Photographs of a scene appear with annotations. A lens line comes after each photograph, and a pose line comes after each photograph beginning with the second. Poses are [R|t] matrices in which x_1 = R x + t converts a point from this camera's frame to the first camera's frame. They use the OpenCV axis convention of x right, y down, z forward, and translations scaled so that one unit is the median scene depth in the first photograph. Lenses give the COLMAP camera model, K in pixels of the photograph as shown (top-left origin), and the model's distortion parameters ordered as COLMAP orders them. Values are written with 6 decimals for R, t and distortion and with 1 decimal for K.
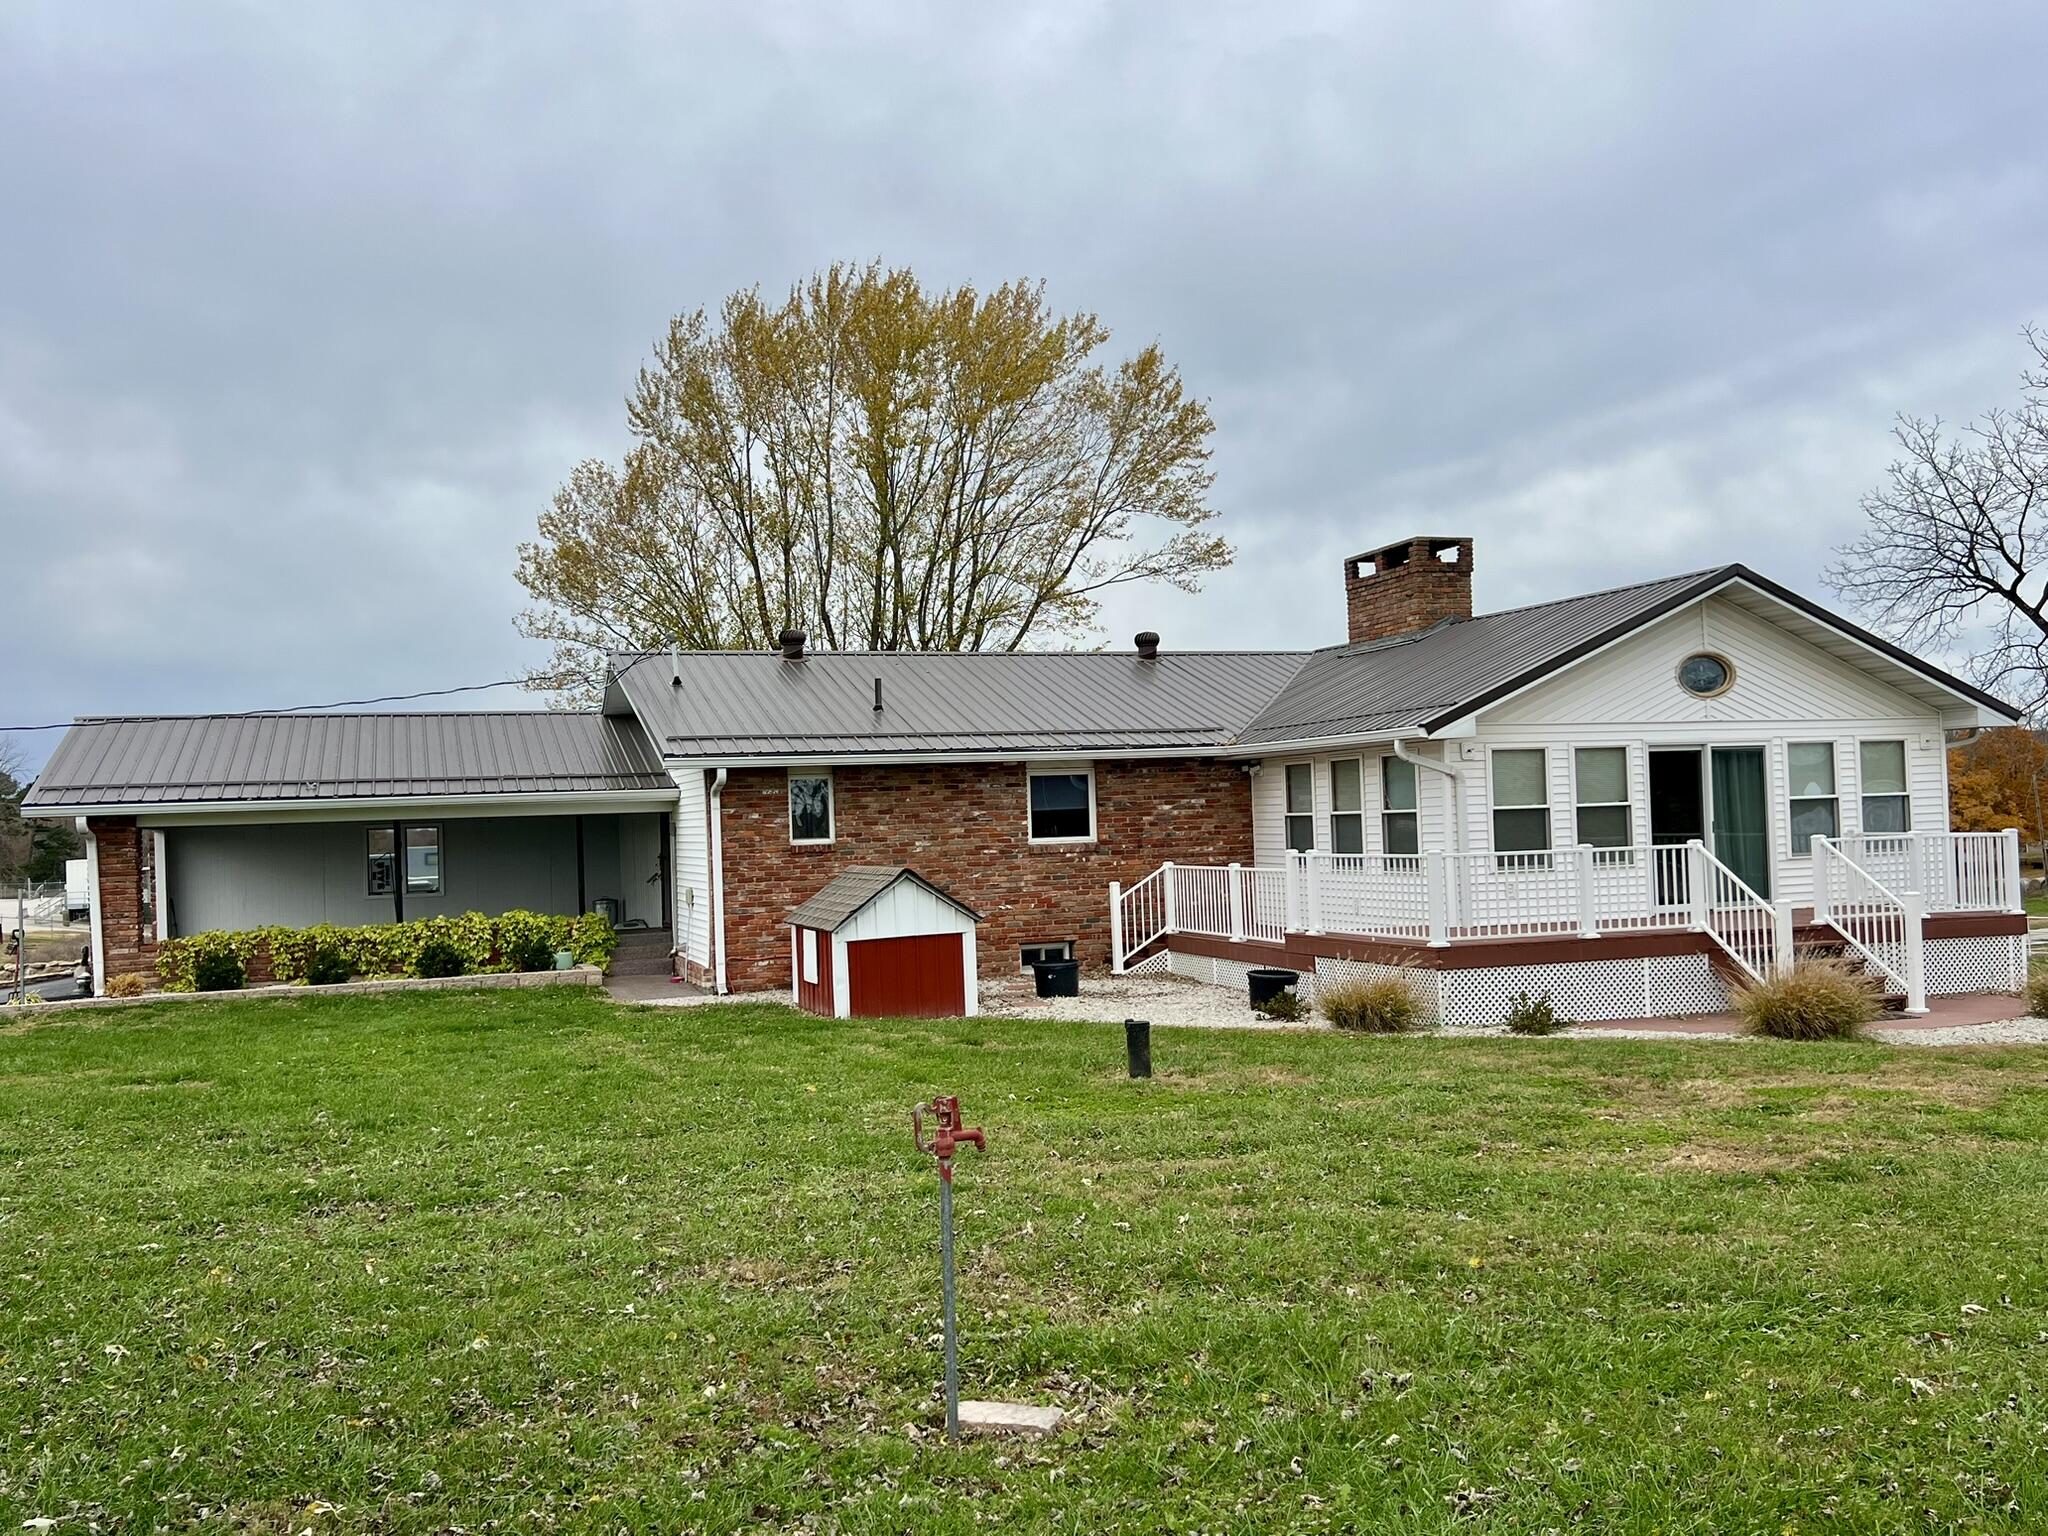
lens RADIAL K [[1751.9, 0, 1024.2], [0, 1751.9, 773.6], [0, 0, 1]] dist [0.051074, -0.018818]
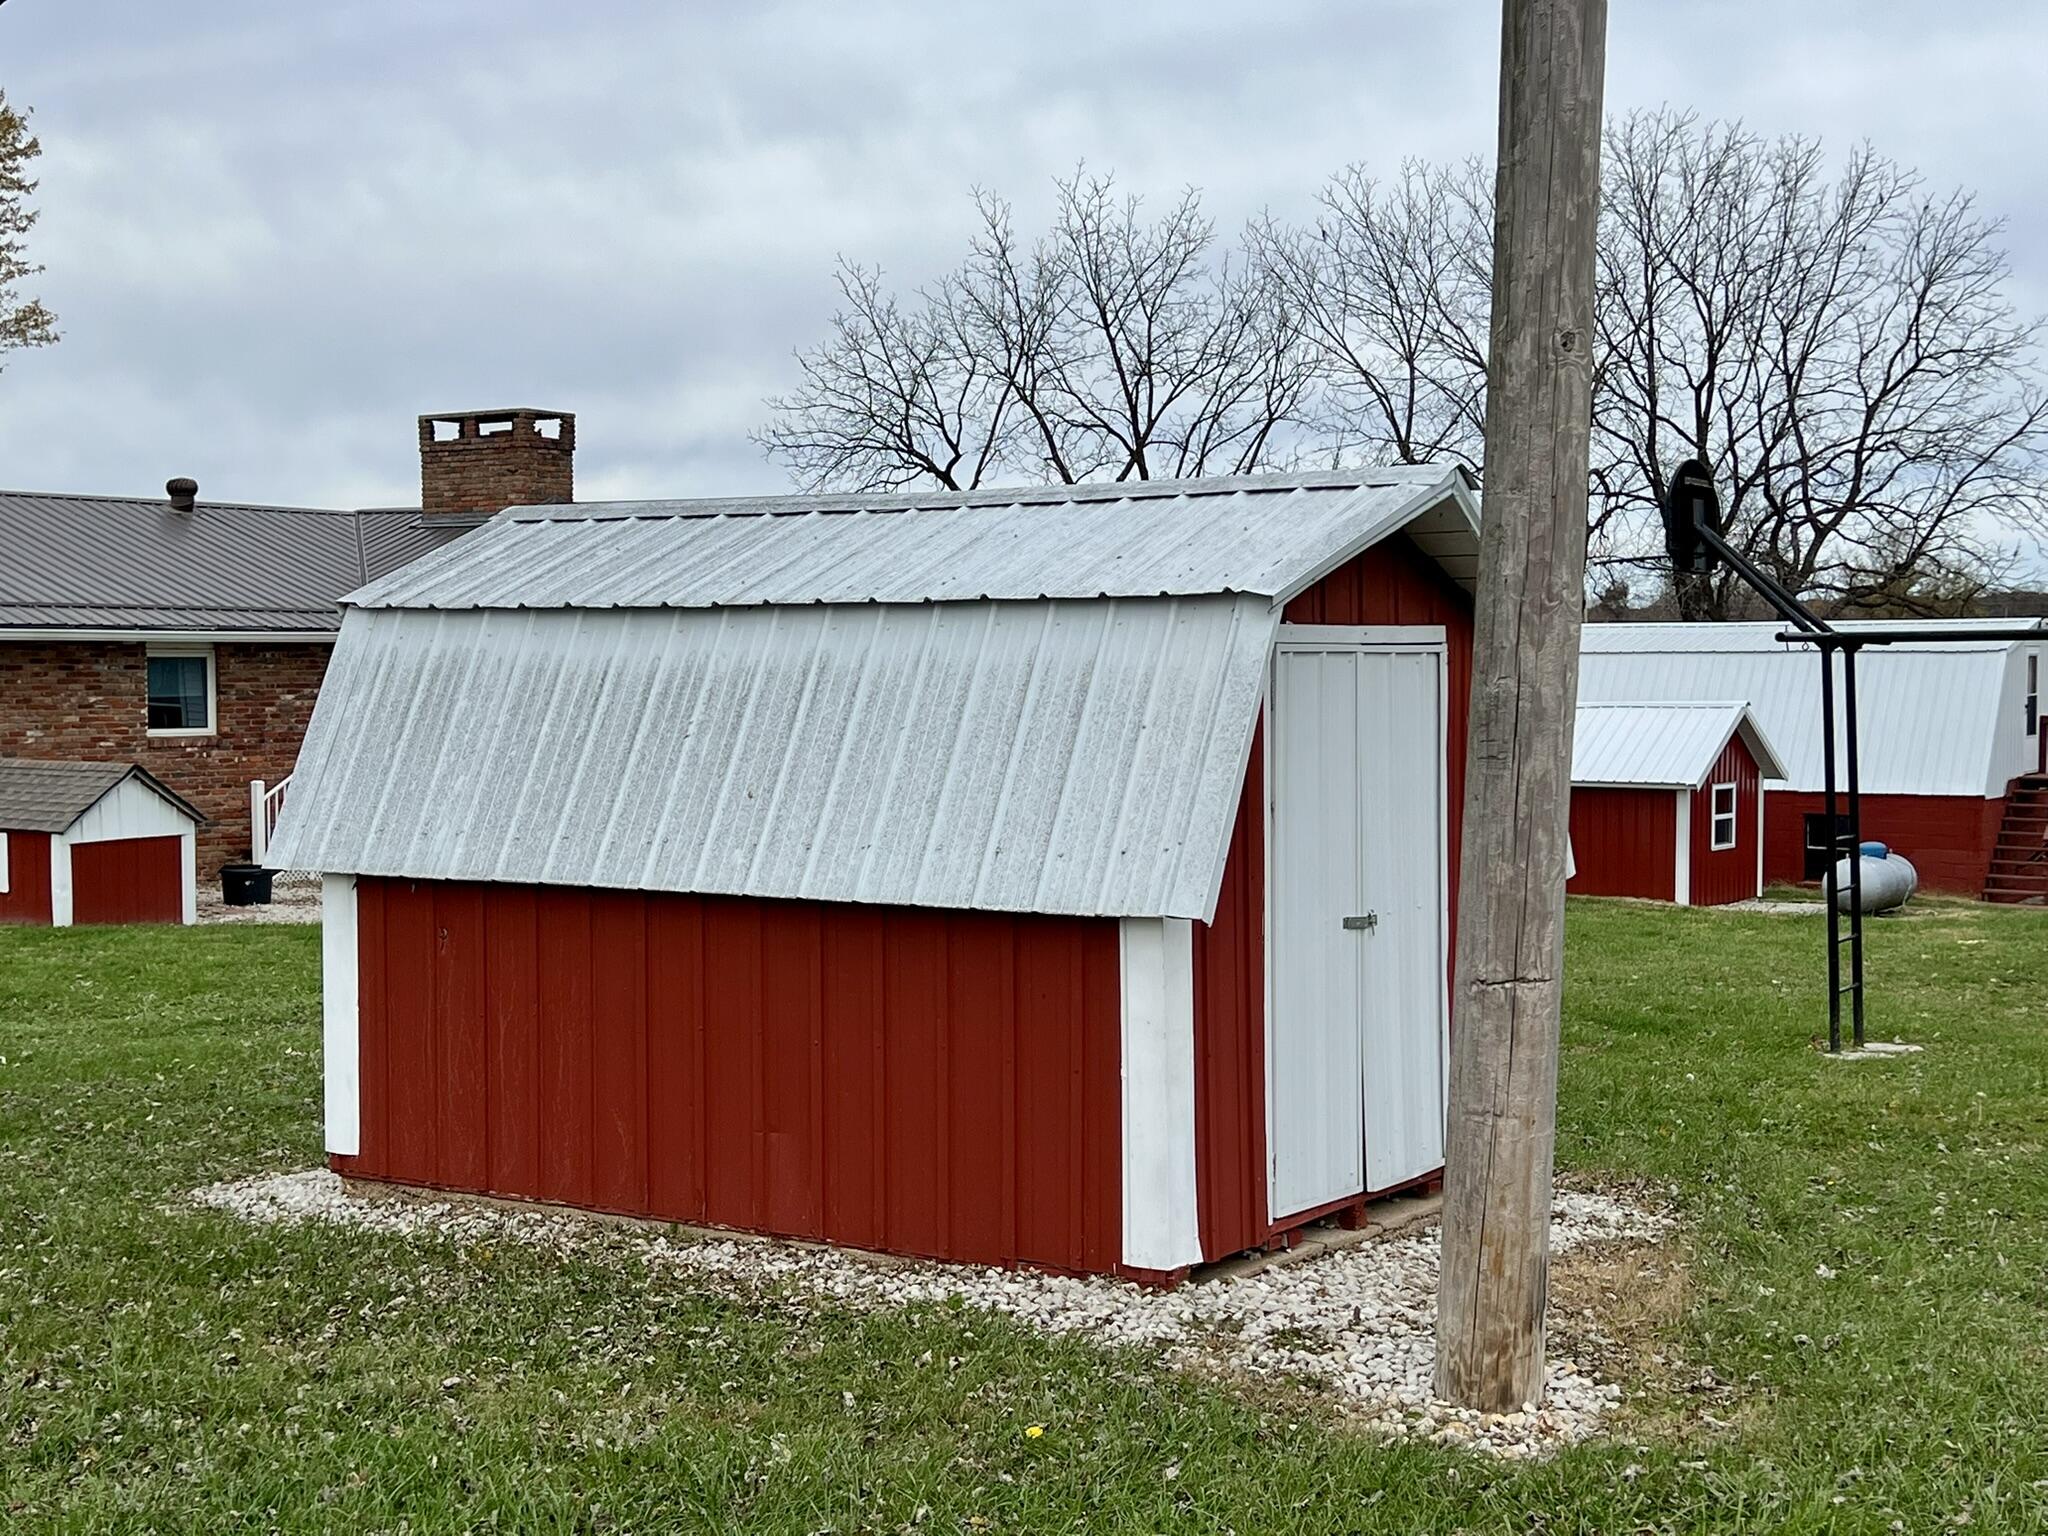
lens RADIAL K [[2782.6, 0, 1028.0], [0, 2782.6, 761.7], [0, 0, 1]] dist [0.069470, 0.000000]
pose [[0.814716, 0.017059, 0.579609, -0.440356], [-0.050146, 0.997895, 0.041116, -0.025721], [-0.577687, -0.062562, 0.813857, -0.379756]]
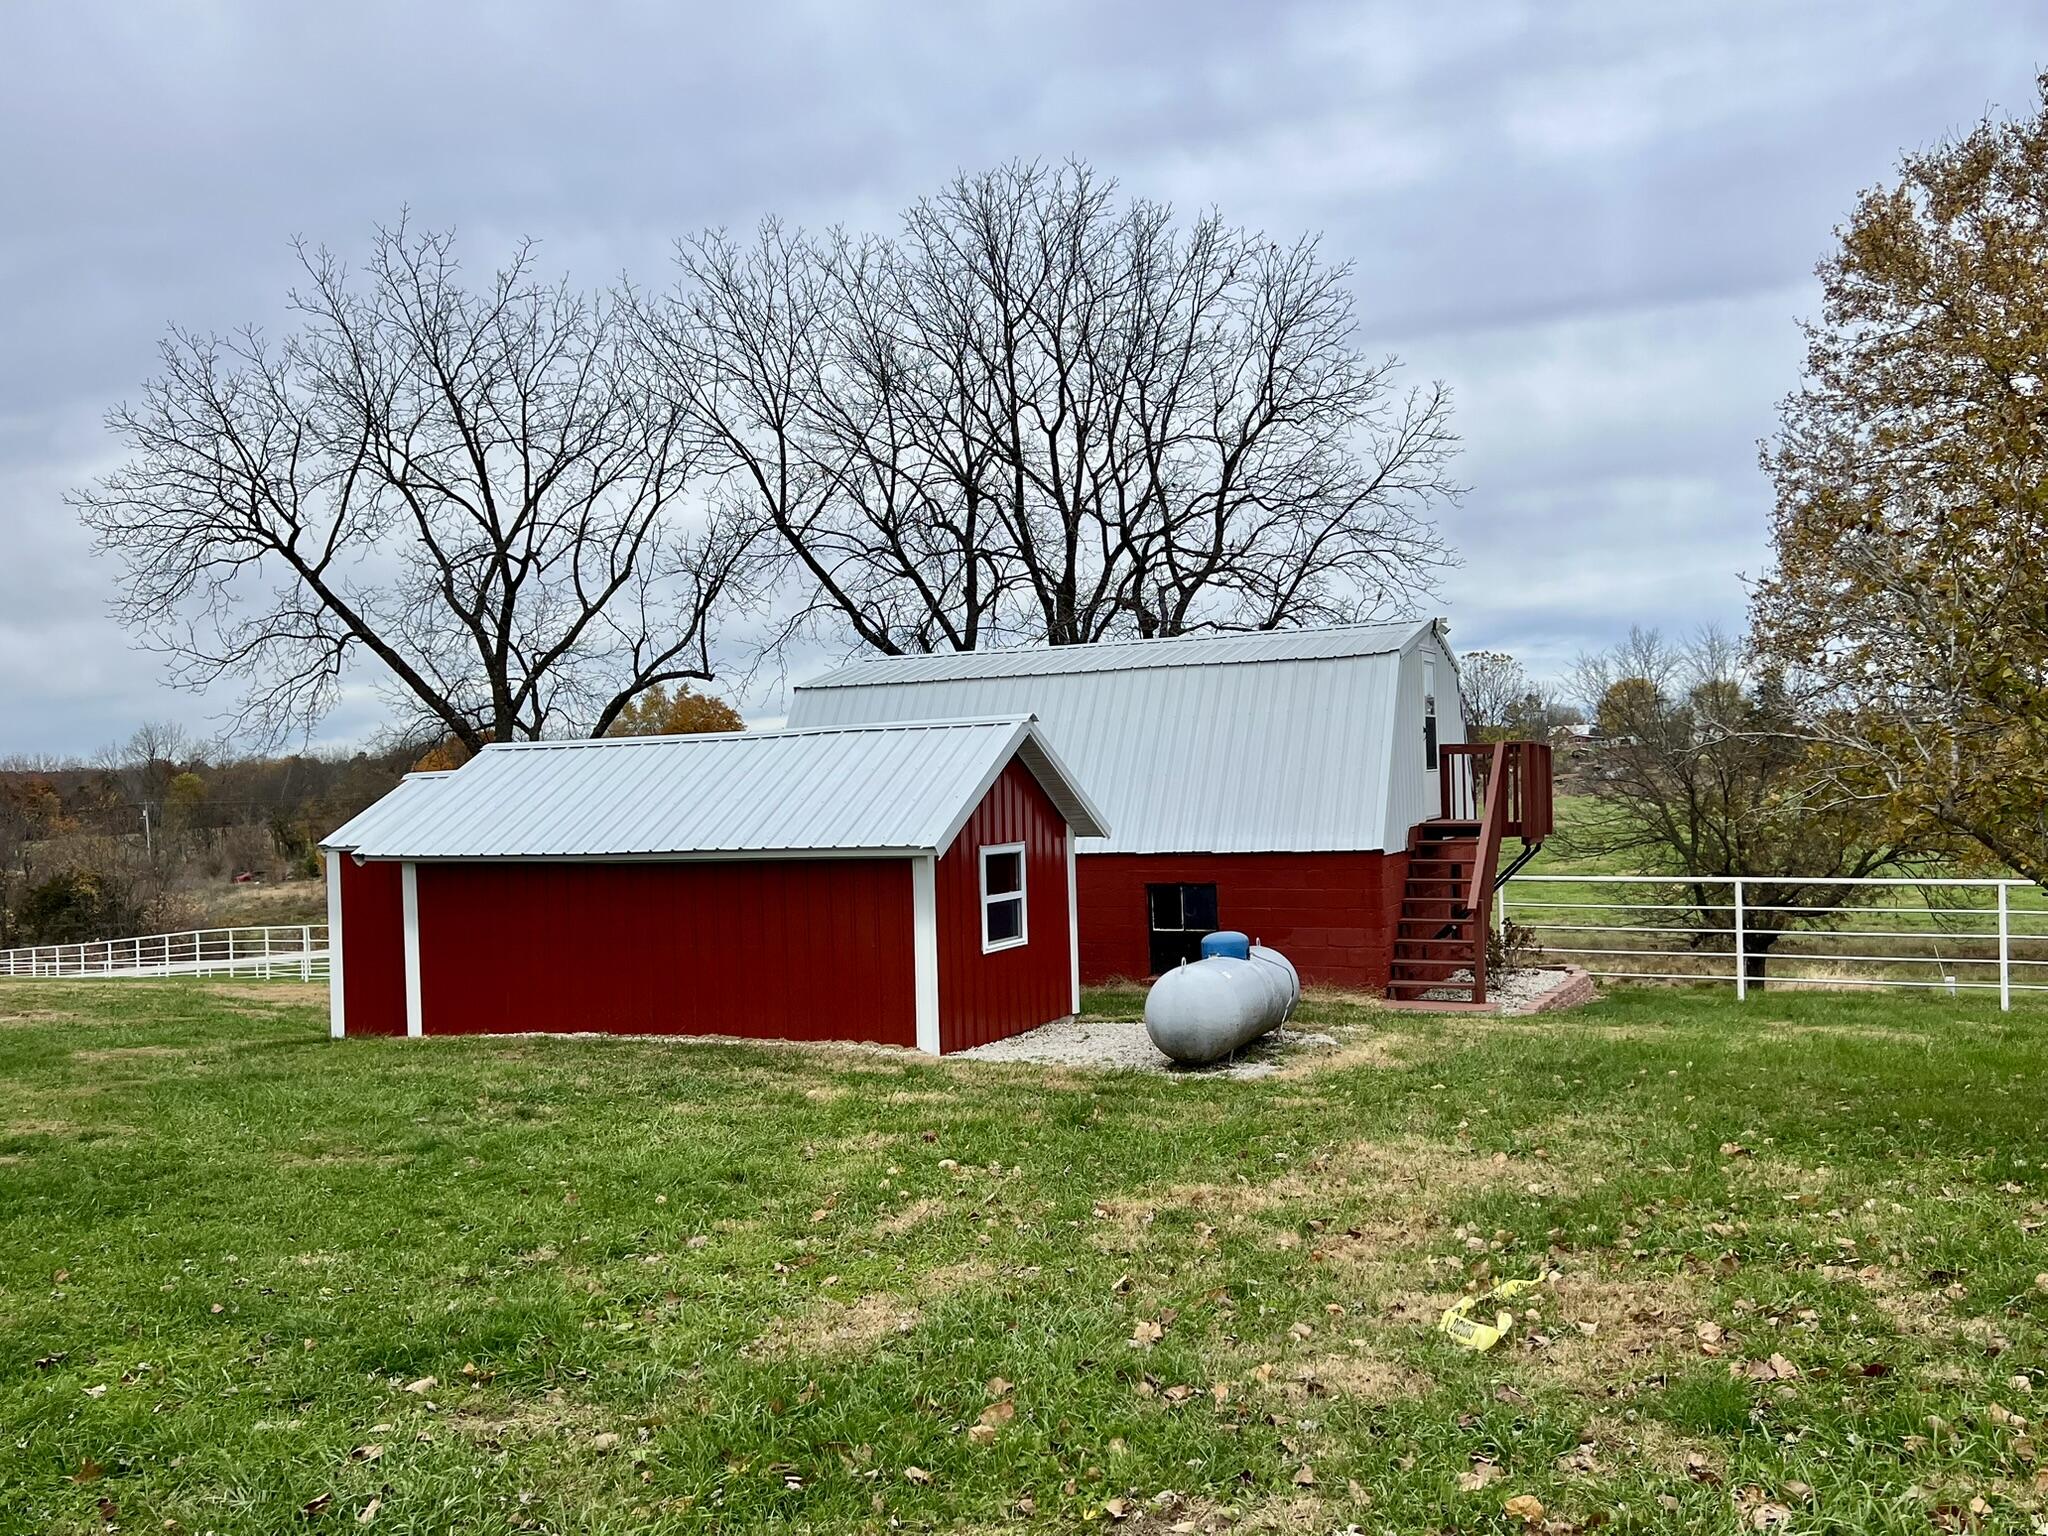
lens RADIAL K [[1751.9, 0, 1023.8], [0, 1751.9, 773.6], [0, 0, 1]] dist [0.051074, -0.018818]
pose [[0.713167, 0.019302, 0.700729, 0.373635], [-0.020162, 0.999772, -0.007019, 0.011068], [-0.700705, -0.009123, 0.713393, 0.234992]]
